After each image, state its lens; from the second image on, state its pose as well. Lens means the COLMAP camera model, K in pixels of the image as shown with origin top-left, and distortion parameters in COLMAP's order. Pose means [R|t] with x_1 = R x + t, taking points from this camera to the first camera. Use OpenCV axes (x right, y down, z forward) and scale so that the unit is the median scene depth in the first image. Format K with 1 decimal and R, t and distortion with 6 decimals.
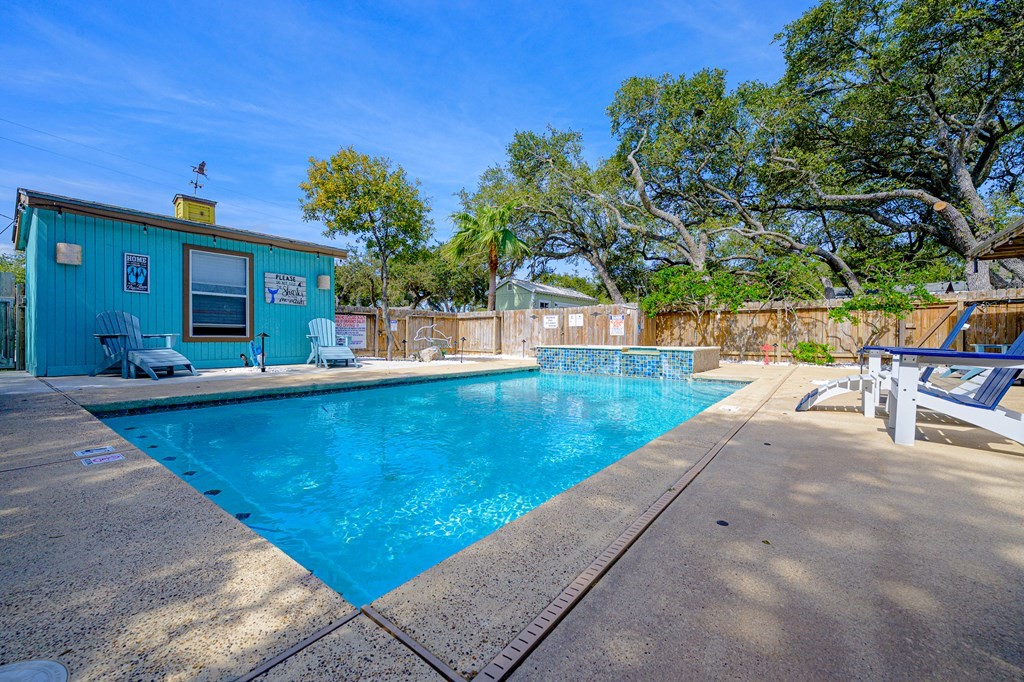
lens RADIAL K [[393.8, 0, 514.3], [0, 393.8, 338.0], [0, 0, 1]] dist [-0.000957, -0.000086]
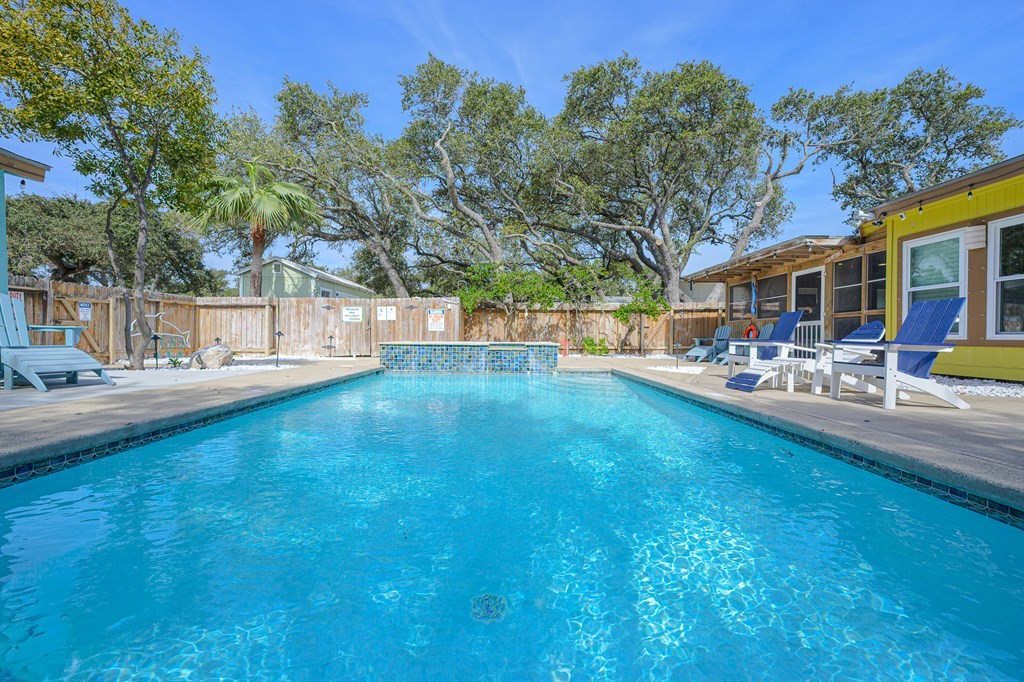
lens RADIAL K [[397.5, 0, 515.2], [0, 397.5, 342.6], [0, 0, 1]] dist [-0.000126, -0.000013]
pose [[0.794375, -0.010026, 0.607345, -0.171488], [-0.002517, 0.999801, 0.019796, 0.002106], [-0.607422, -0.017254, 0.794192, 0.128623]]
